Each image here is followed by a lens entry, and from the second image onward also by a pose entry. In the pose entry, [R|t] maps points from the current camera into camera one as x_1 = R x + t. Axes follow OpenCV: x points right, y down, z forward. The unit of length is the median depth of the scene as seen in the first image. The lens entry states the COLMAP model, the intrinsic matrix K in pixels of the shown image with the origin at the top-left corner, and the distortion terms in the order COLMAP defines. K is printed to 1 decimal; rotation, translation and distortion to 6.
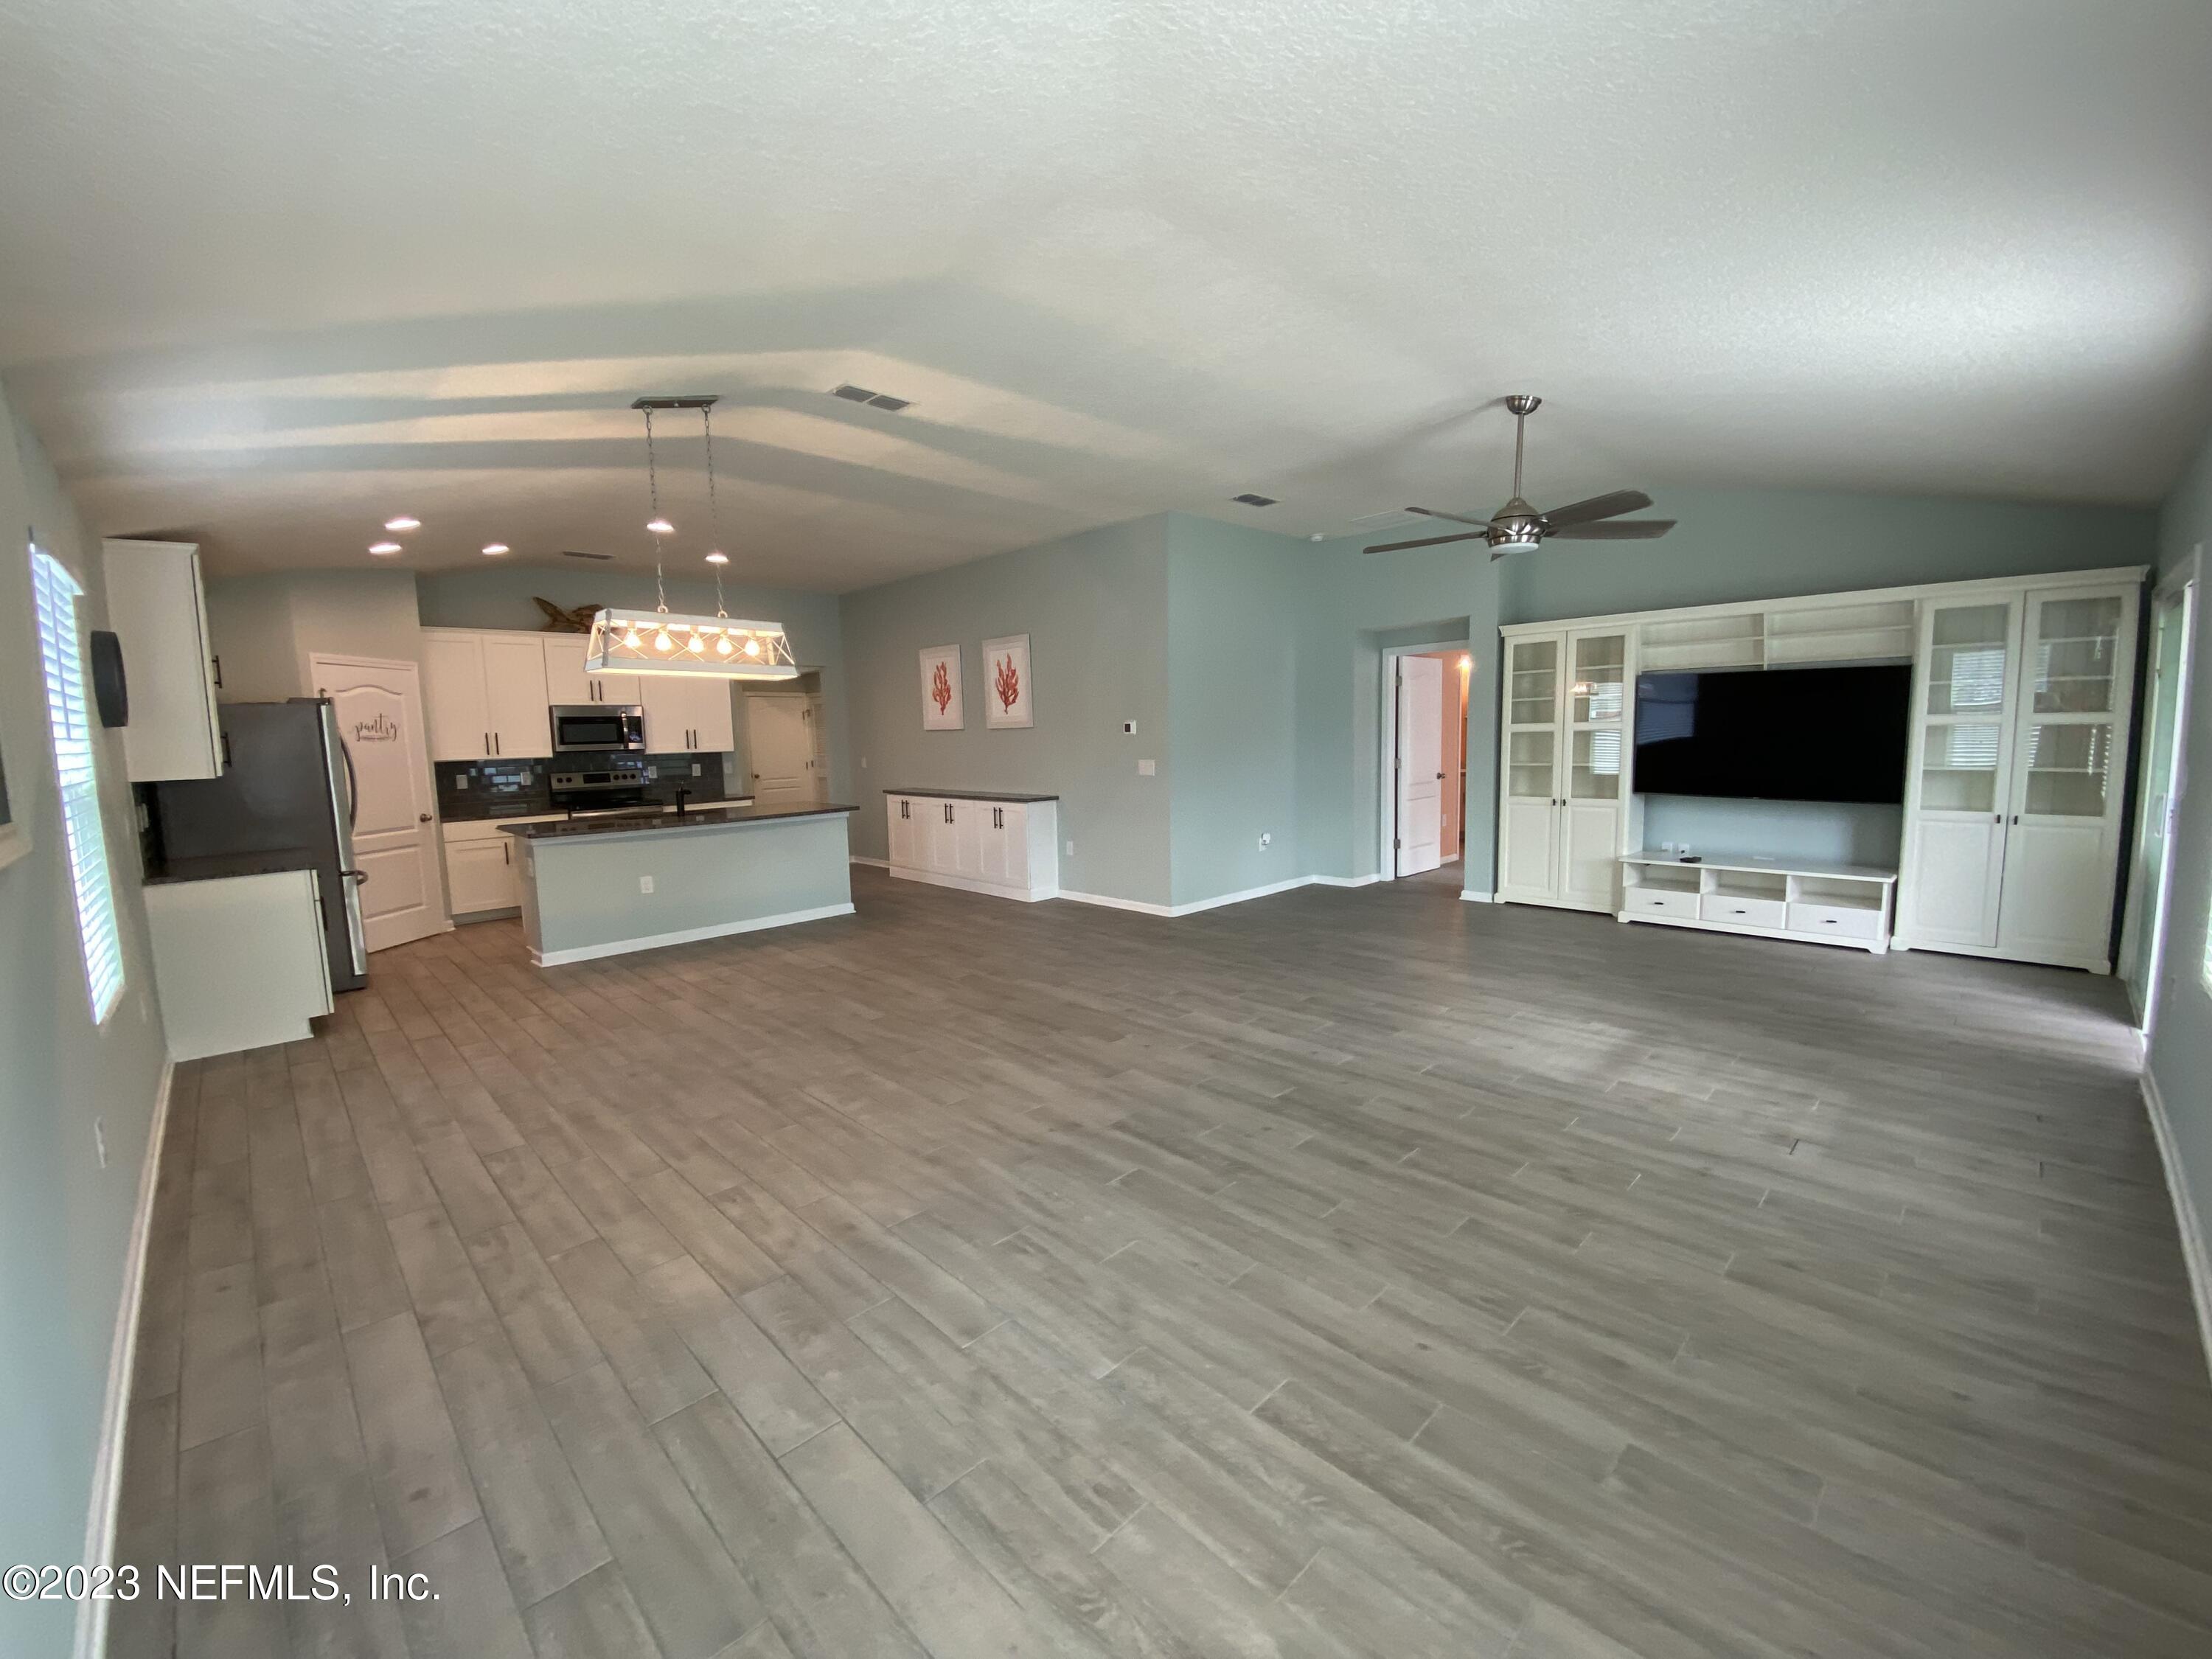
lens RADIAL K [[887.1, 0, 1106.0], [0, 887.1, 829.5], [0, 0, 1]] dist [0.022194, -0.024686]
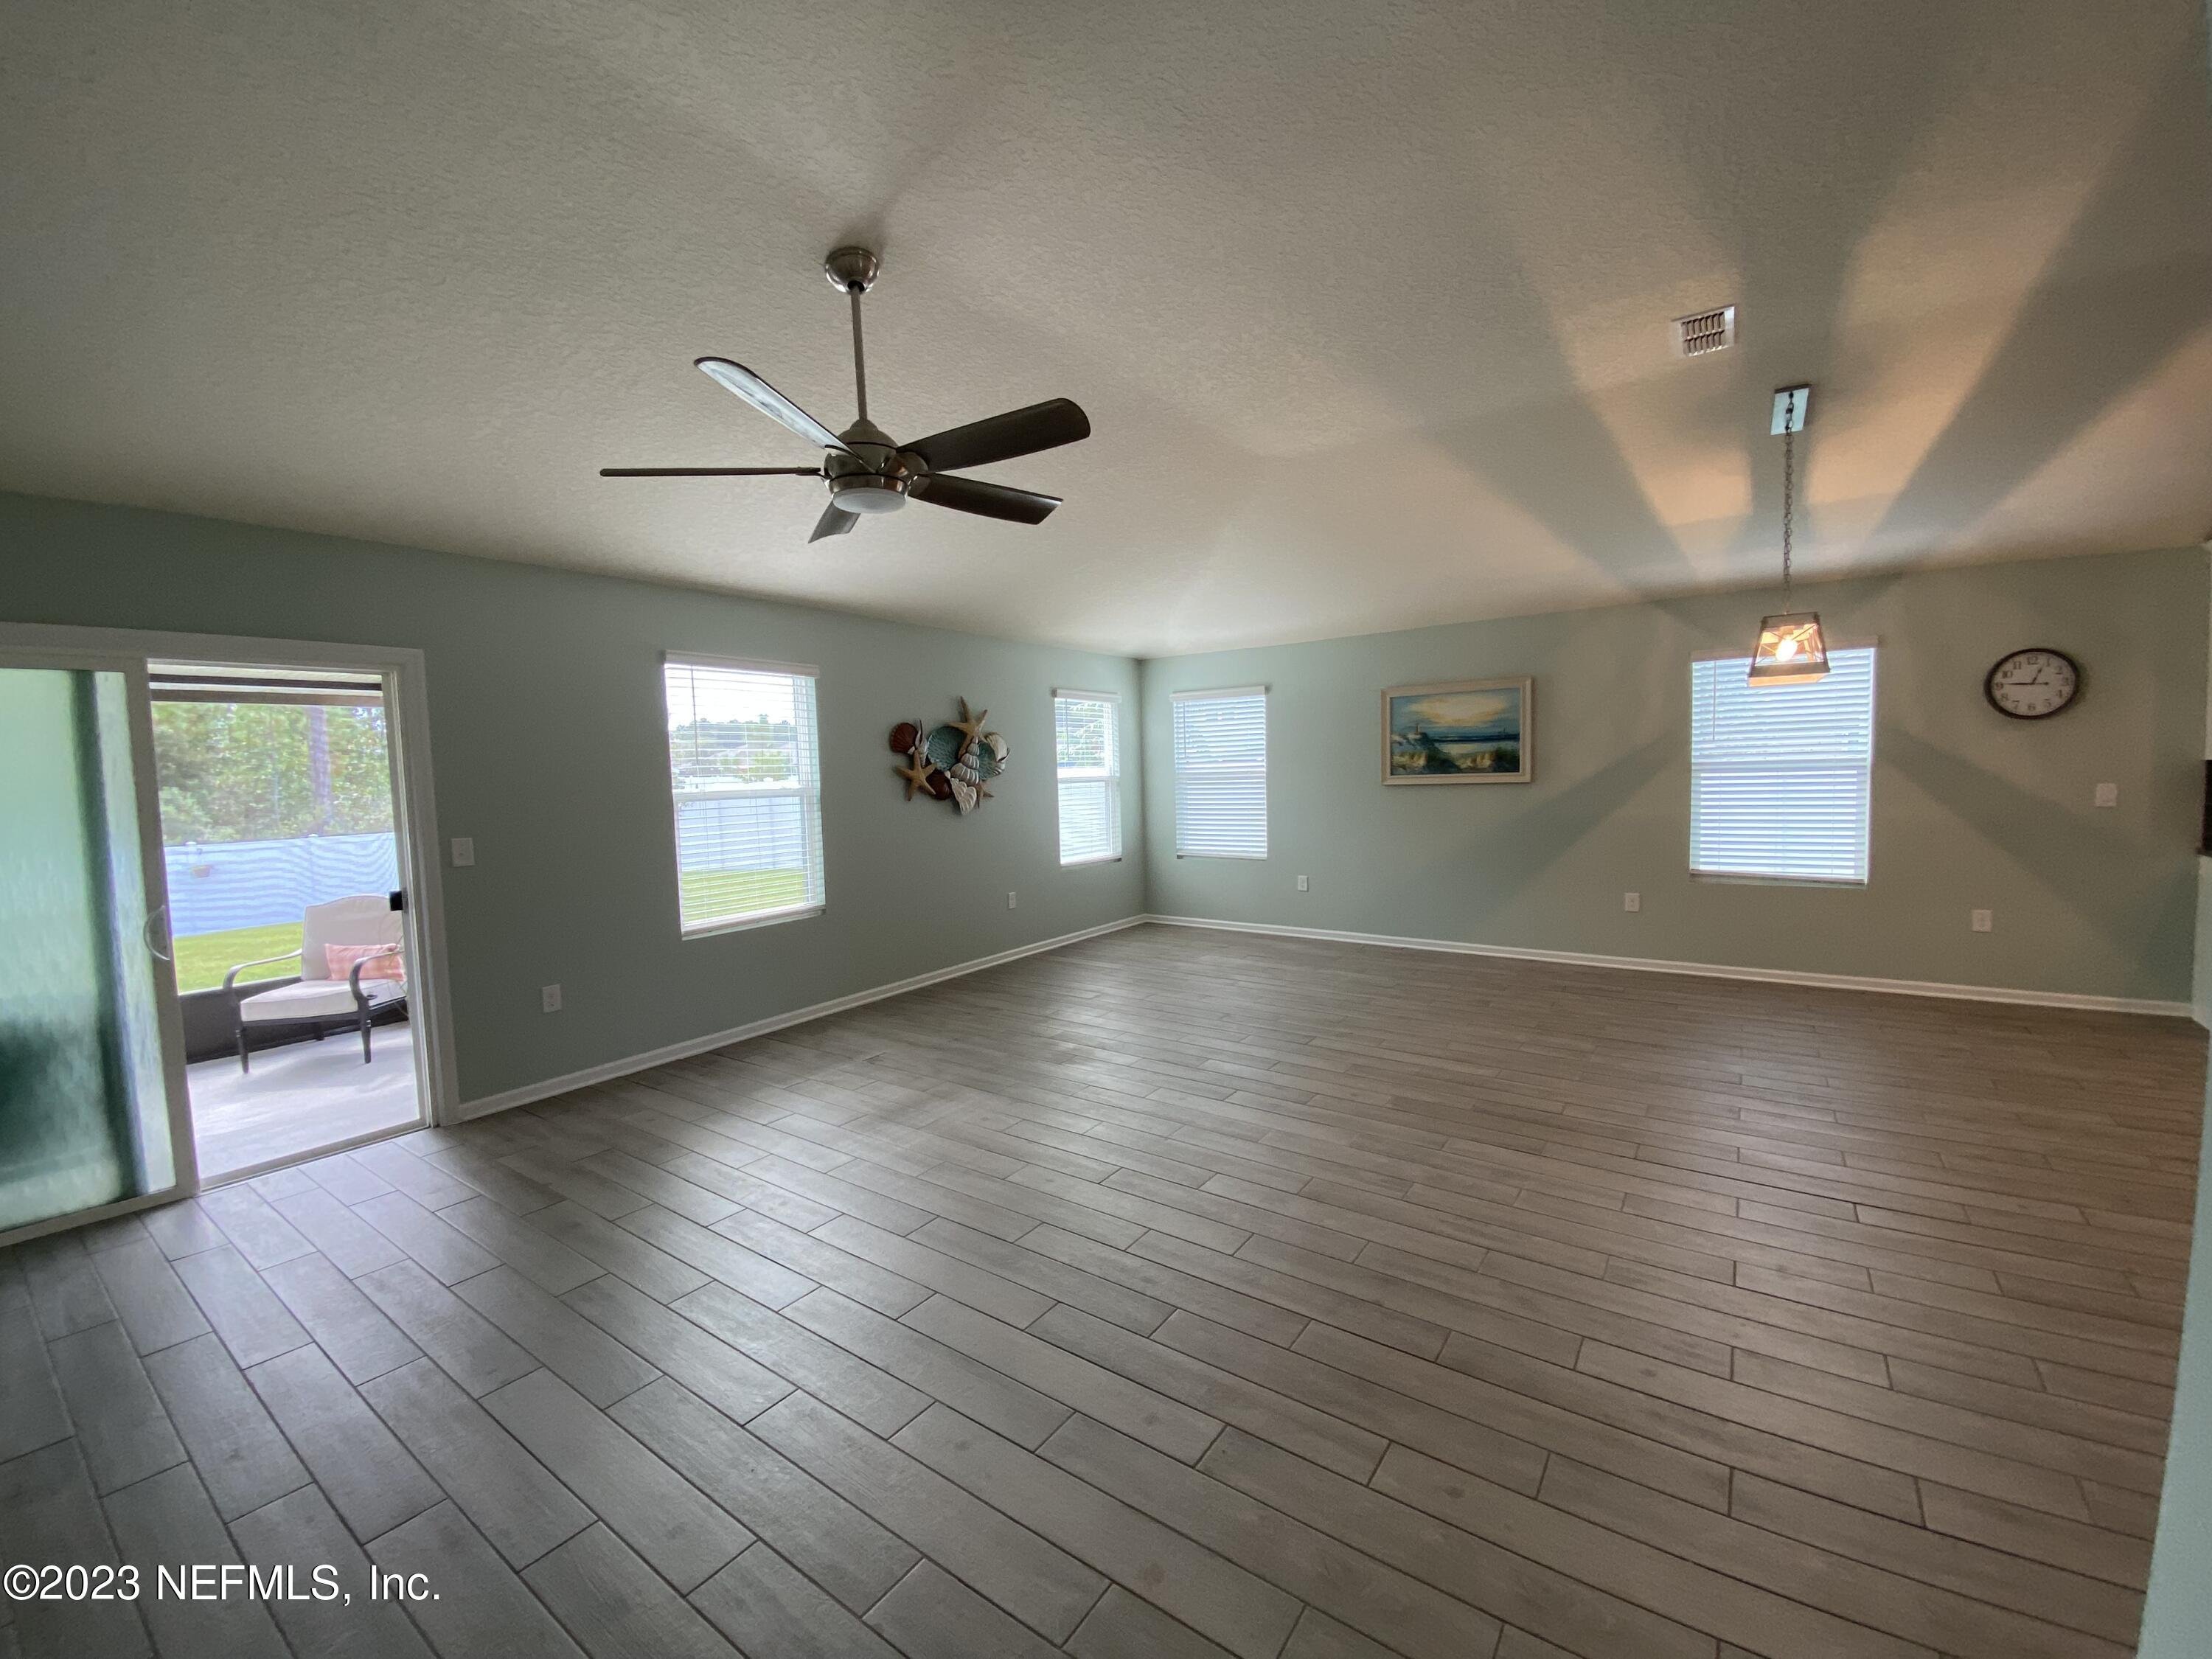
lens RADIAL K [[891.5, 0, 1097.0], [0, 891.5, 833.4], [0, 0, 1]] dist [-0.024673, -0.000323]
pose [[-0.983508, 0.069324, -0.167052, 0.263355], [0.037887, 0.982102, 0.184502, -0.124012], [0.176852, 0.175130, -0.968531, 1.052421]]
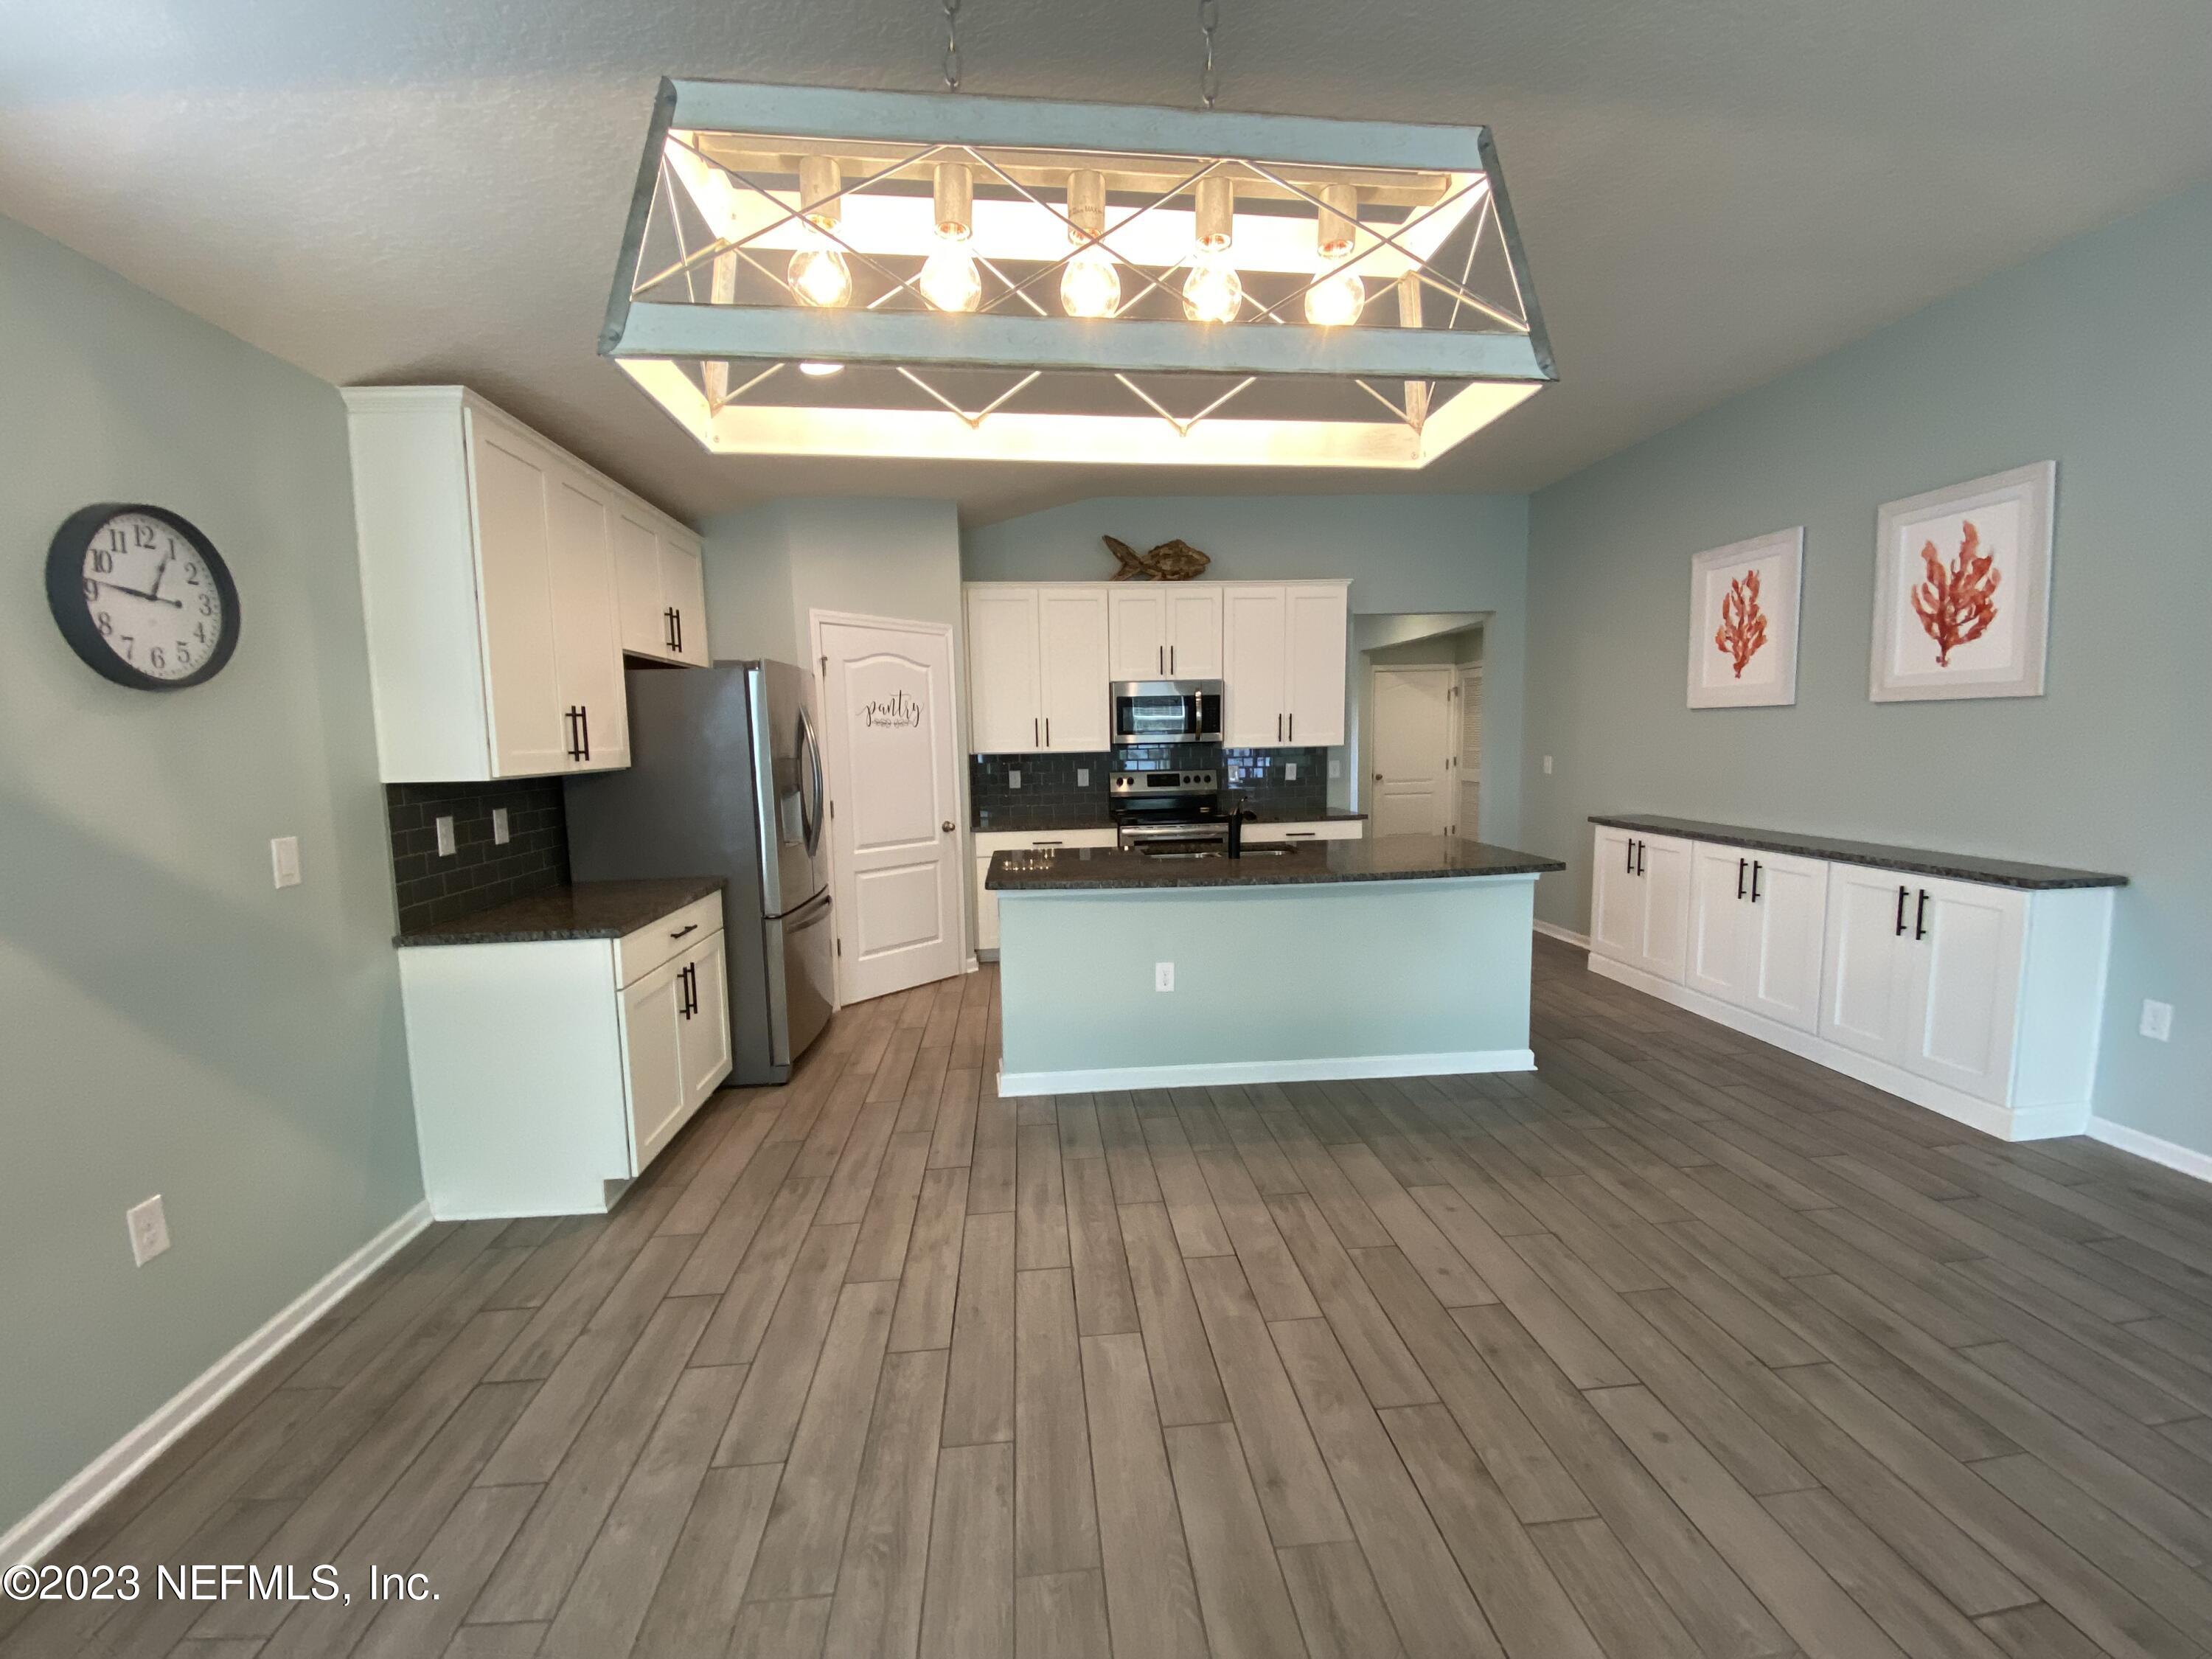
lens RADIAL K [[887.1, 0, 1106.0], [0, 887.1, 829.5], [0, 0, 1]] dist [0.022194, -0.024686]
pose [[0.779152, 0.072440, -0.622636, -0.177516], [-0.067690, 0.997215, 0.031315, -0.043514], [0.623170, 0.017746, 0.781885, 0.478218]]
